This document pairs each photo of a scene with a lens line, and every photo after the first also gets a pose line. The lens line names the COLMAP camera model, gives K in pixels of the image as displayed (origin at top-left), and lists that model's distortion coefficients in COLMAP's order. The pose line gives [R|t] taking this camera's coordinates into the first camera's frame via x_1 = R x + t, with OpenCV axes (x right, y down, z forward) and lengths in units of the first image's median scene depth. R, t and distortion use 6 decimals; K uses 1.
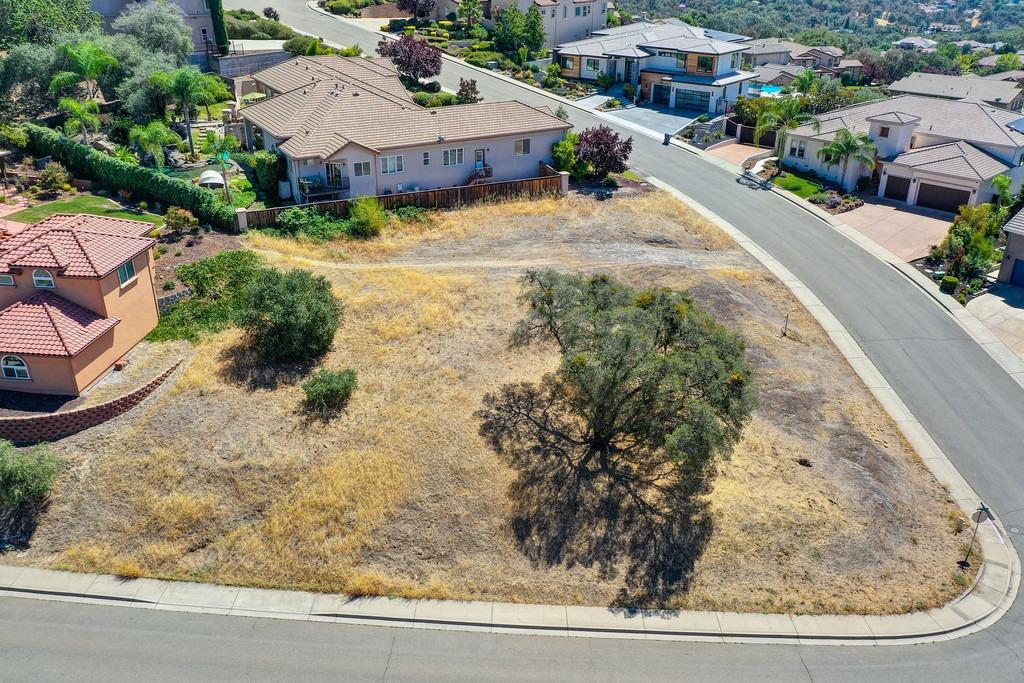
lens RADIAL K [[847.3, 0, 512.0], [0, 847.3, 341.5], [0, 0, 1]] dist [0.020189, 0.015697]
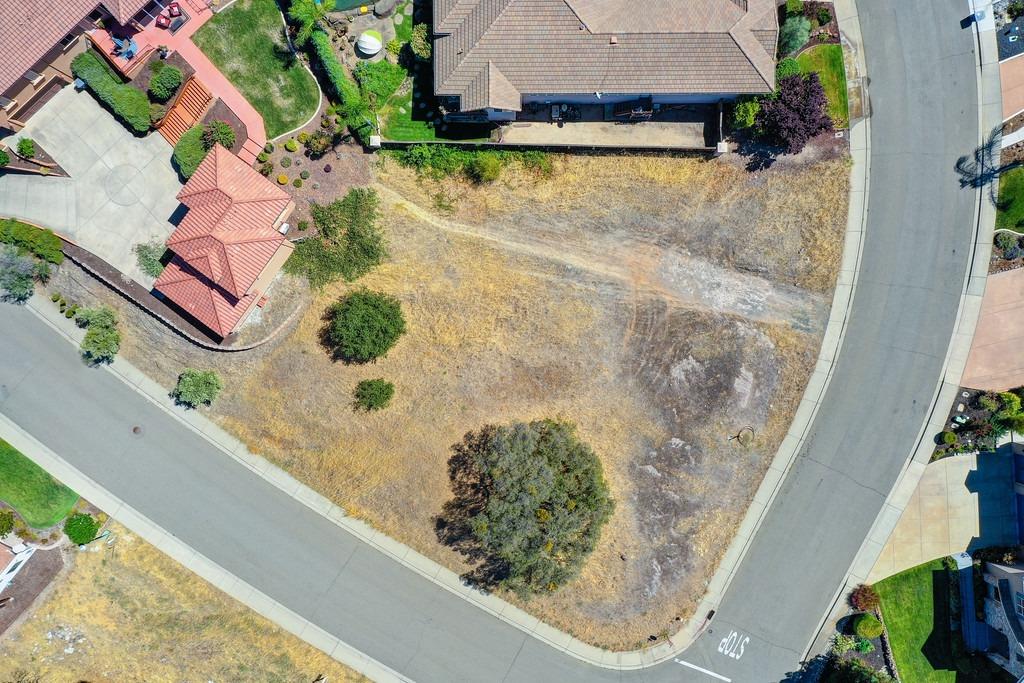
lens RADIAL K [[838.6, 0, 516.6], [0, 838.6, 340.8], [0, 0, 1]] dist [0.011110, 0.002636]
pose [[0.863462, 0.504114, -0.017401, -0.013527], [-0.193980, 0.363705, 0.911093, -1.422550], [0.465624, -0.783319, 0.411833, 0.564879]]
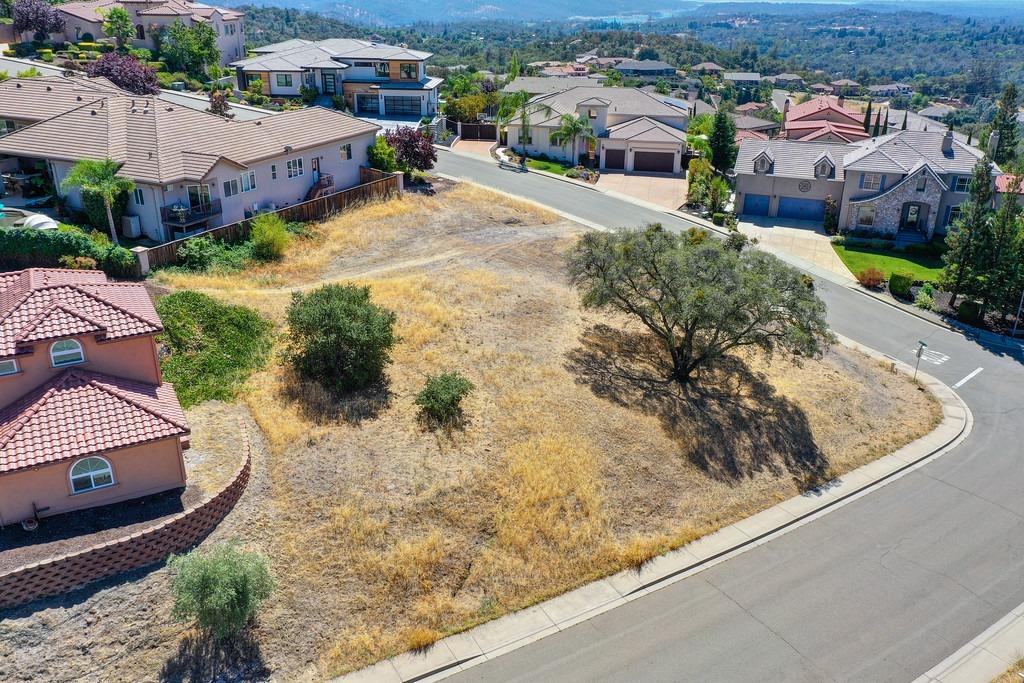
lens RADIAL K [[838.6, 0, 516.6], [0, 838.6, 340.8], [0, 0, 1]] dist [0.011110, 0.002636]
pose [[0.811917, -0.225256, 0.538563, -0.622273], [0.245842, 0.968694, 0.034539, -0.013933], [-0.529483, 0.104359, 0.841877, 0.196139]]
